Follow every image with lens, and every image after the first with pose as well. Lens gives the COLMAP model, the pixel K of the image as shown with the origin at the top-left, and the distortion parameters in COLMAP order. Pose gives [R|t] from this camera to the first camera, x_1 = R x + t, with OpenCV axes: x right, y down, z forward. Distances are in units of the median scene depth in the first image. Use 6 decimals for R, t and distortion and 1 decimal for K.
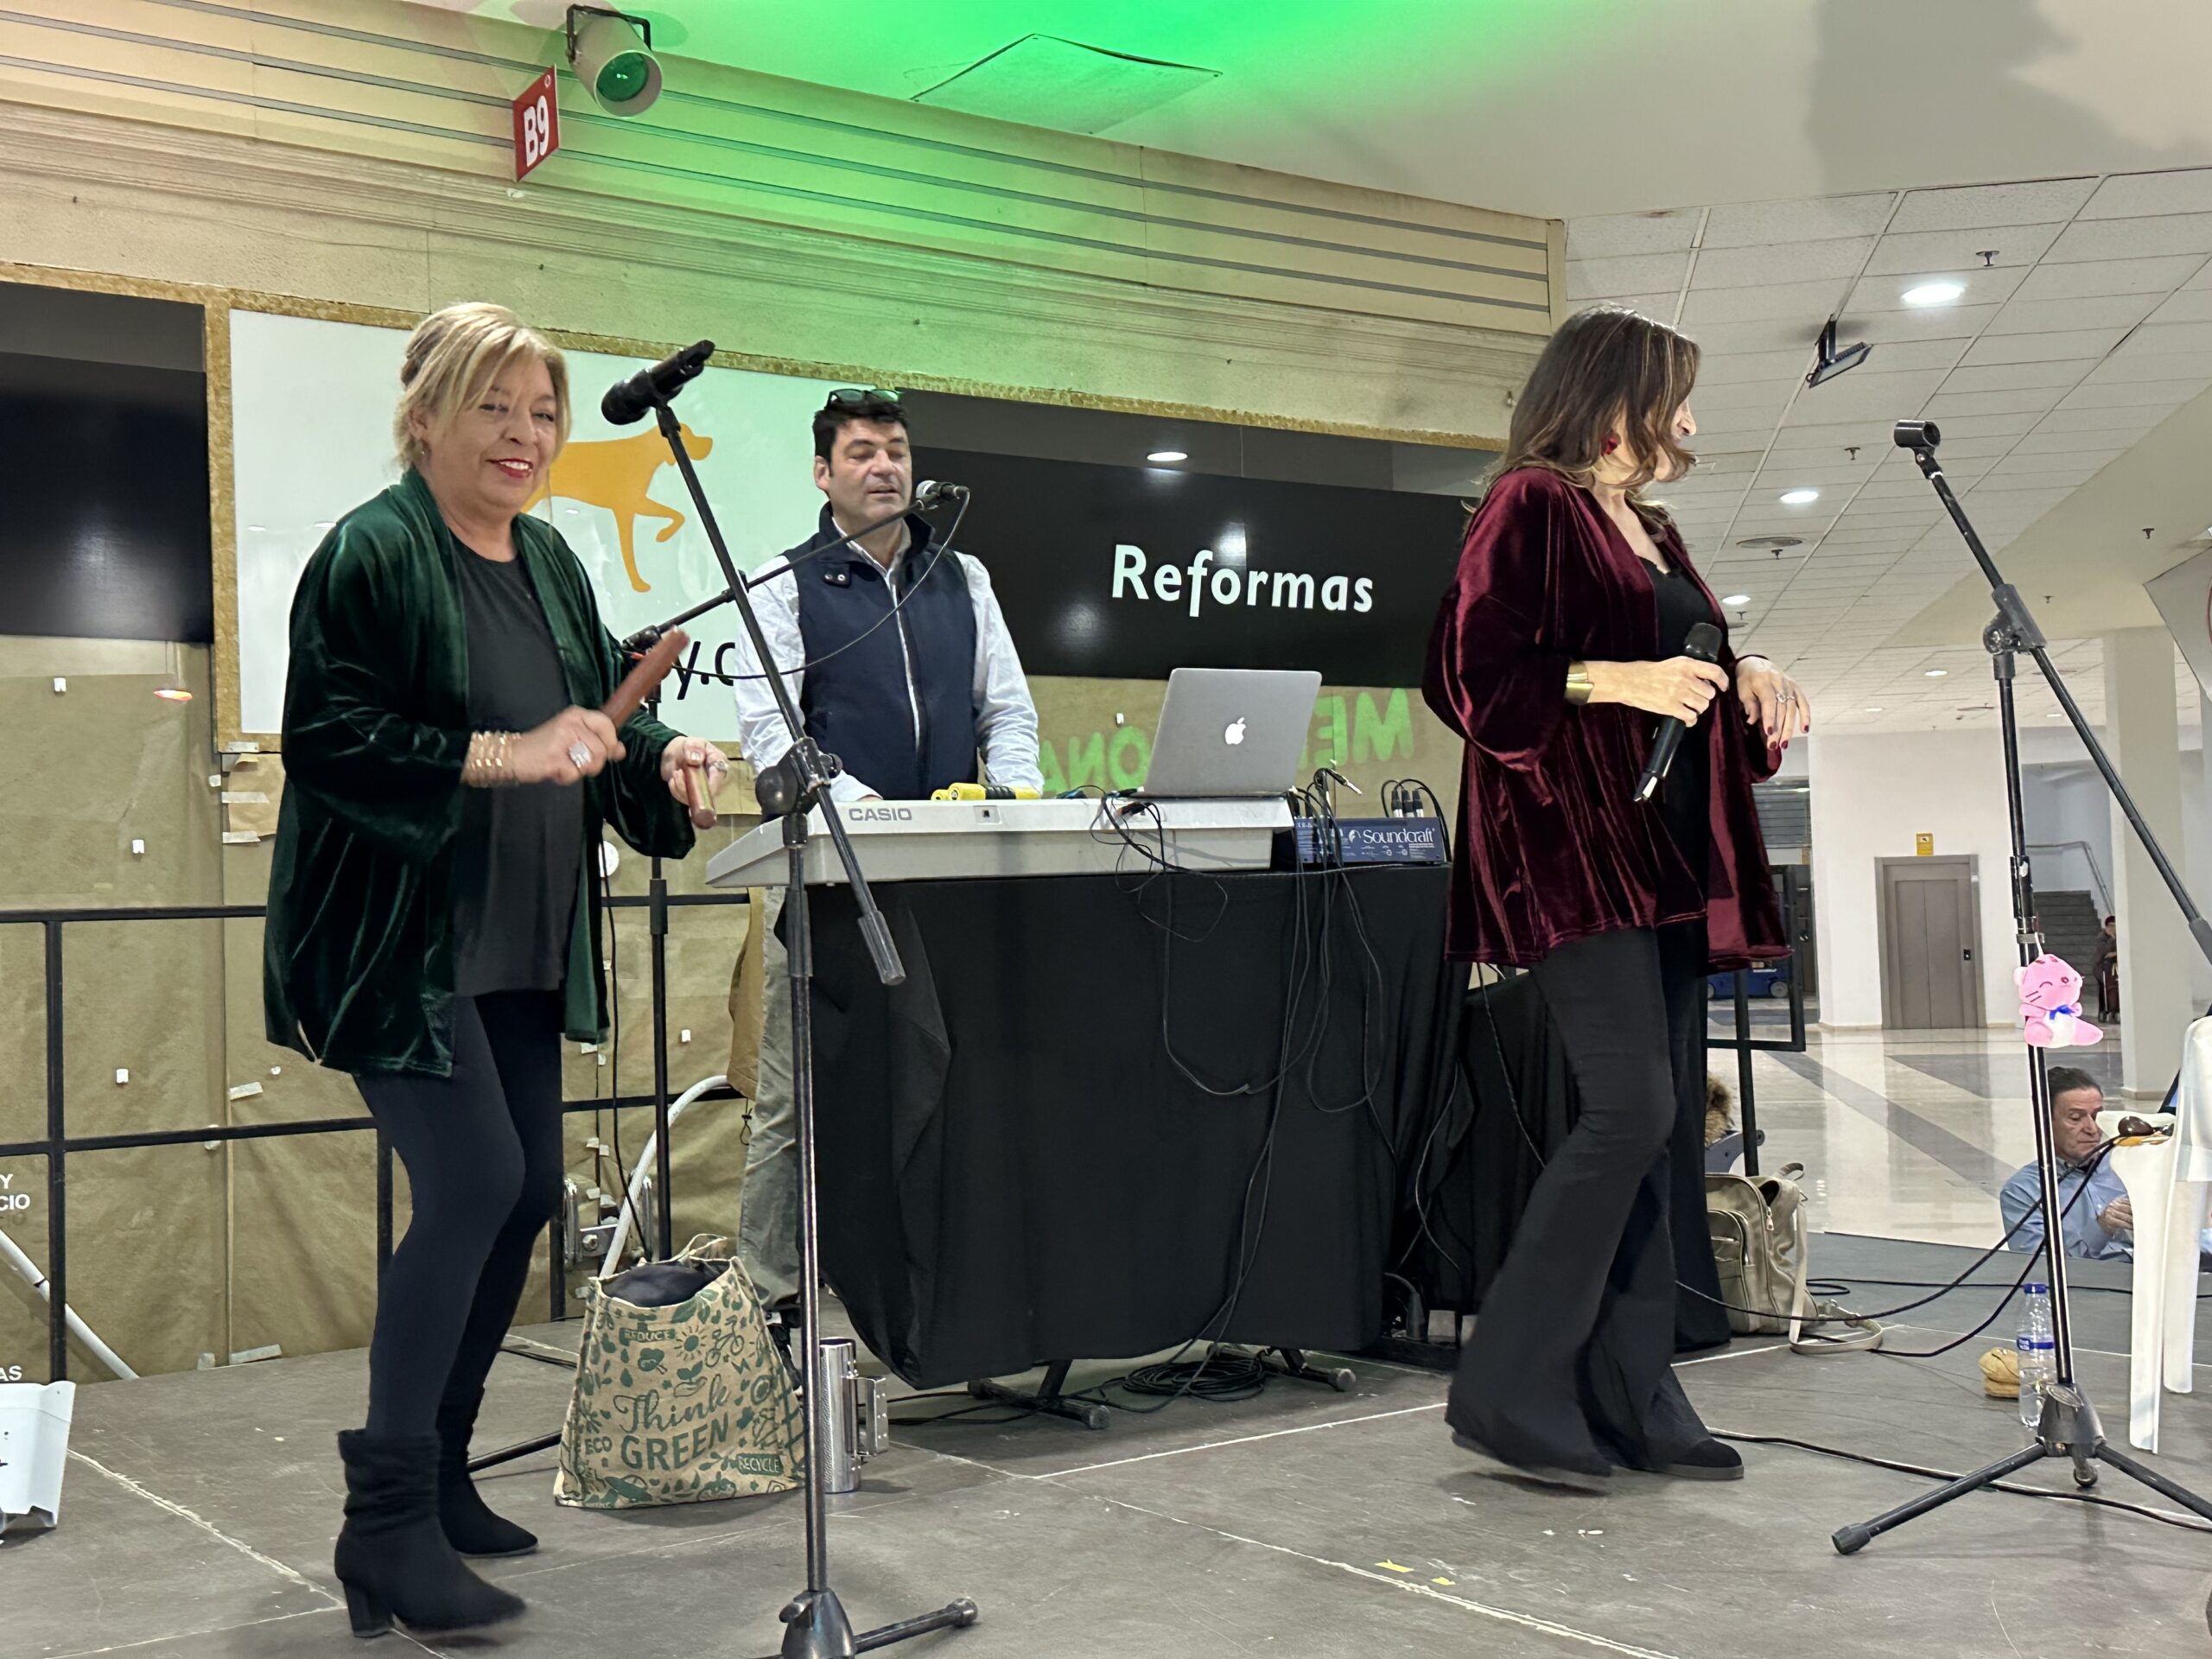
lens RADIAL K [[2637.8, 0, 1106.9], [0, 2637.8, 827.5], [0, 0, 1]] dist [0.004799, 0.000000]
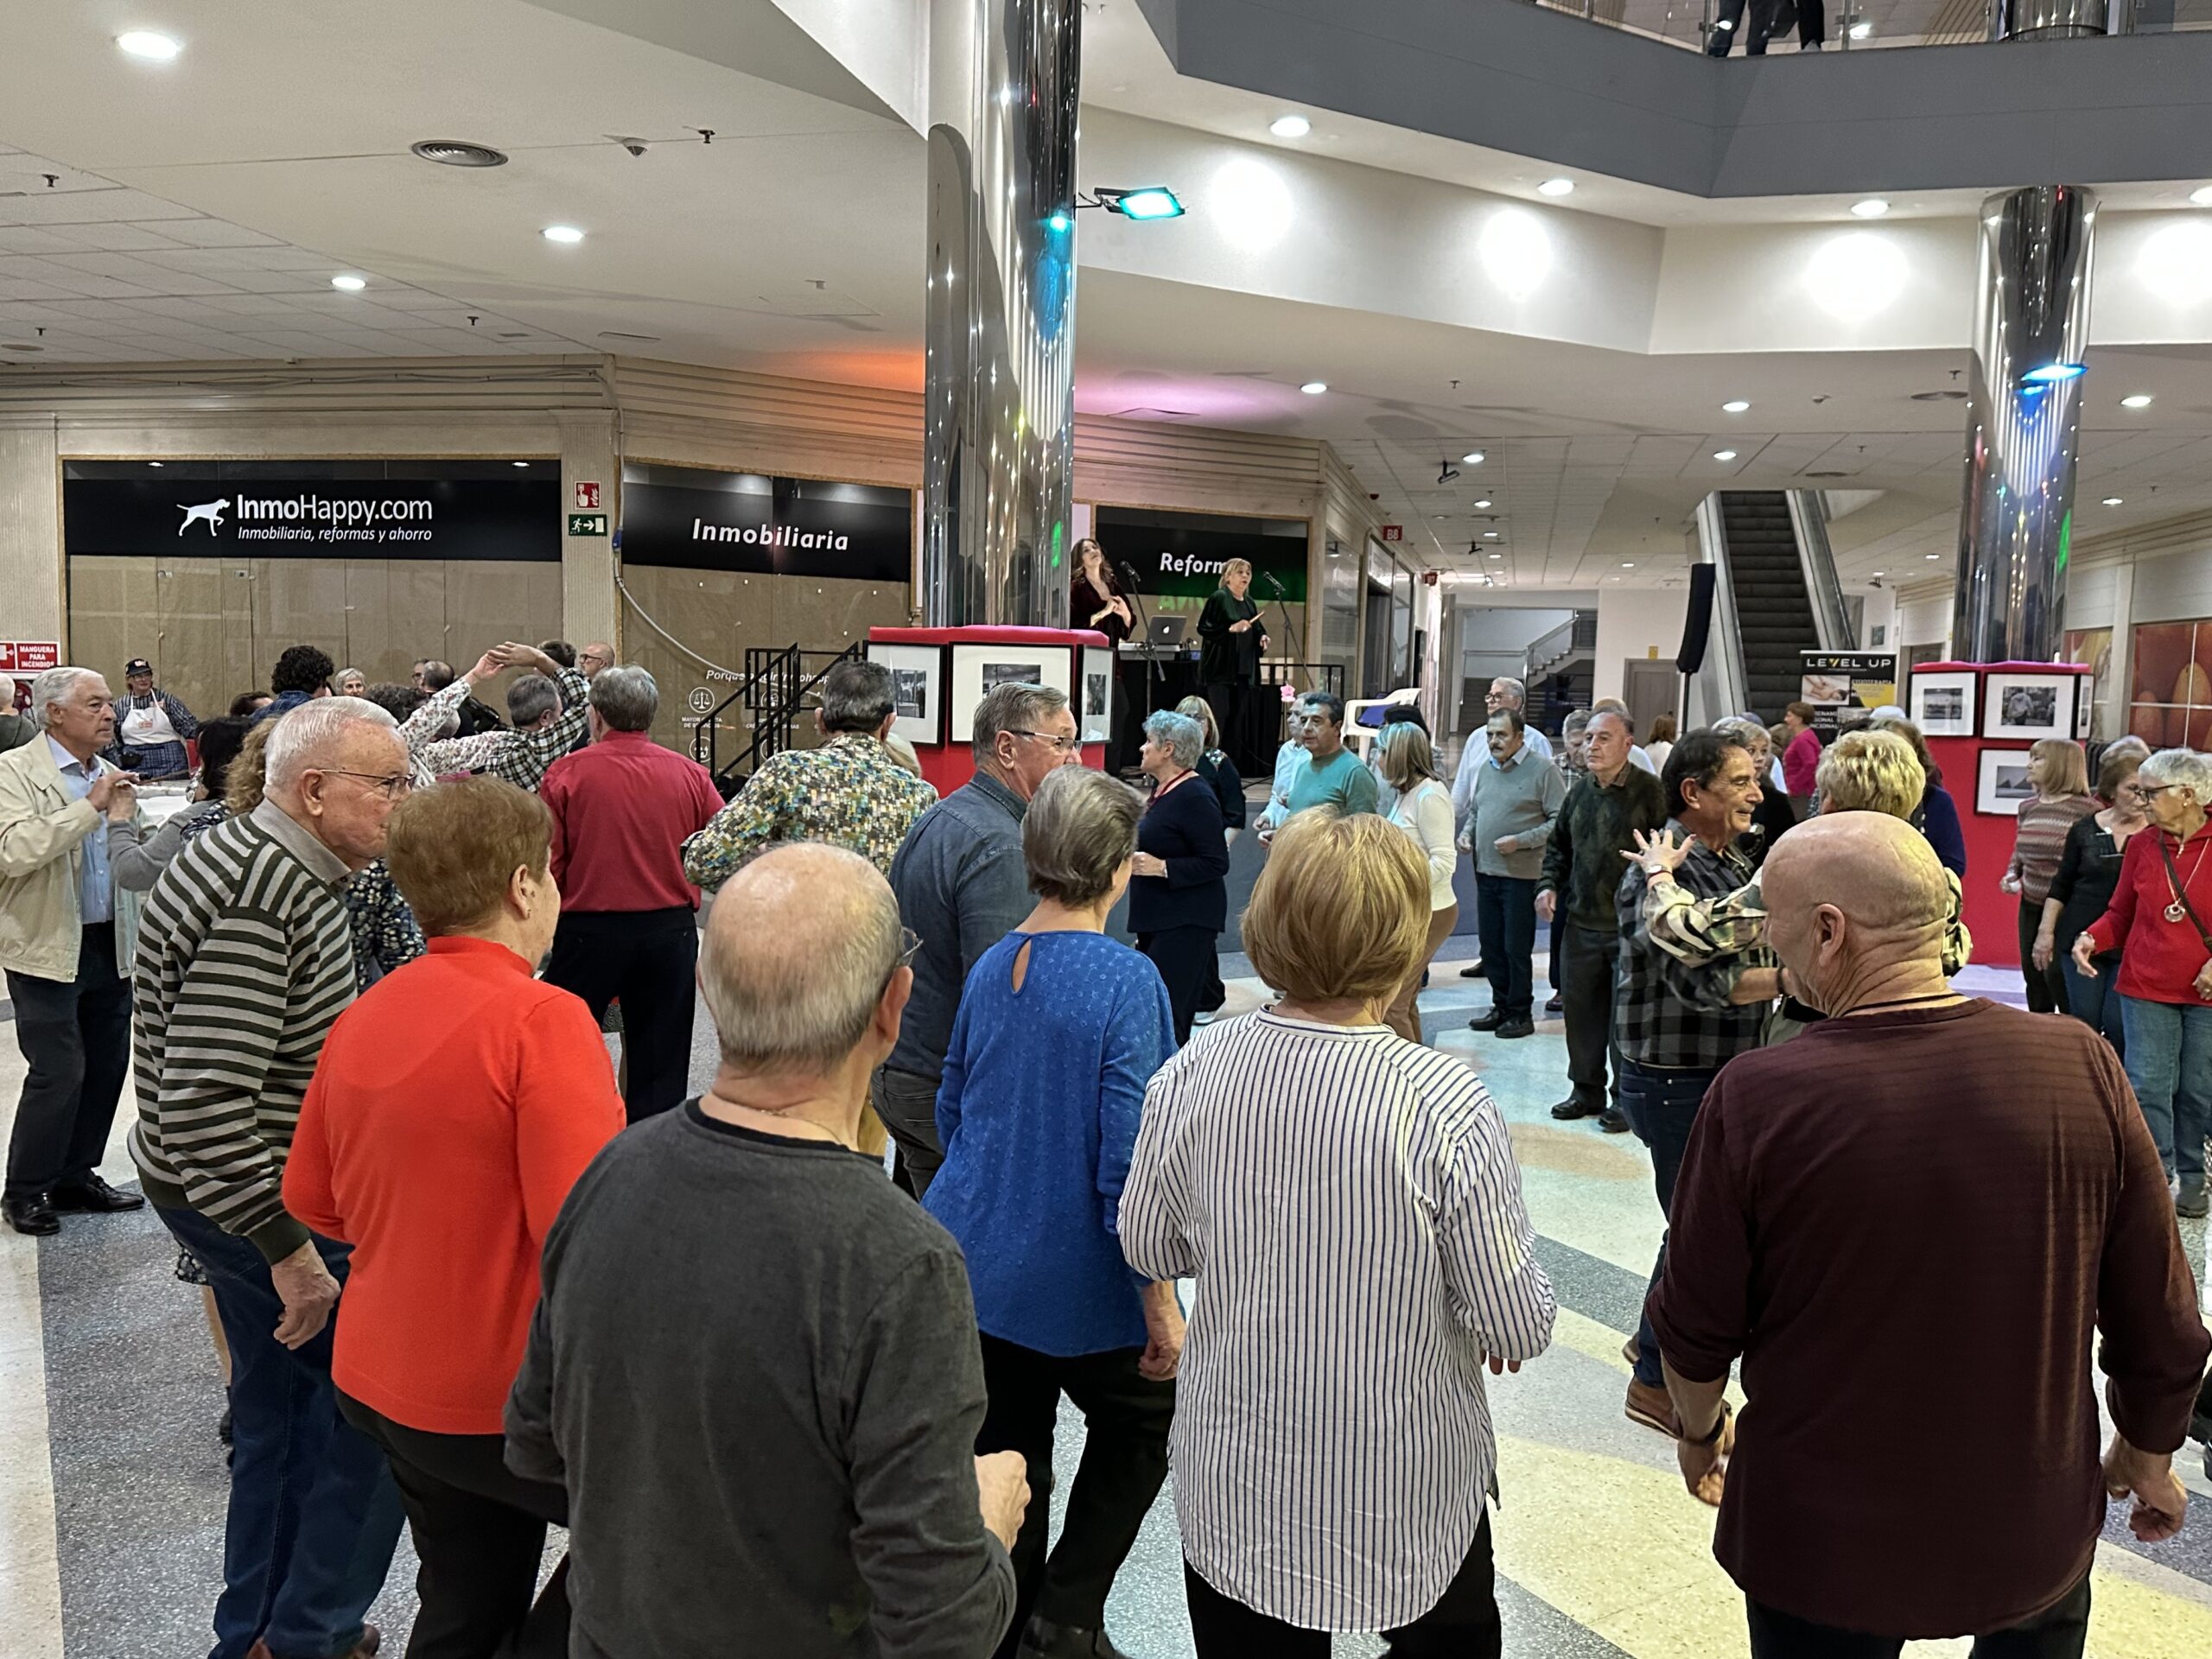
lens RADIAL K [[1742.8, 0, 1105.4], [0, 1742.8, 829.0], [0, 0, 1]] dist [0.002327, 0.000051]
pose [[0.996556, 0.055705, -0.061417, 0.059257], [-0.047517, 0.990694, 0.127542, -0.030206], [0.067950, -0.124184, 0.989930, -0.814349]]
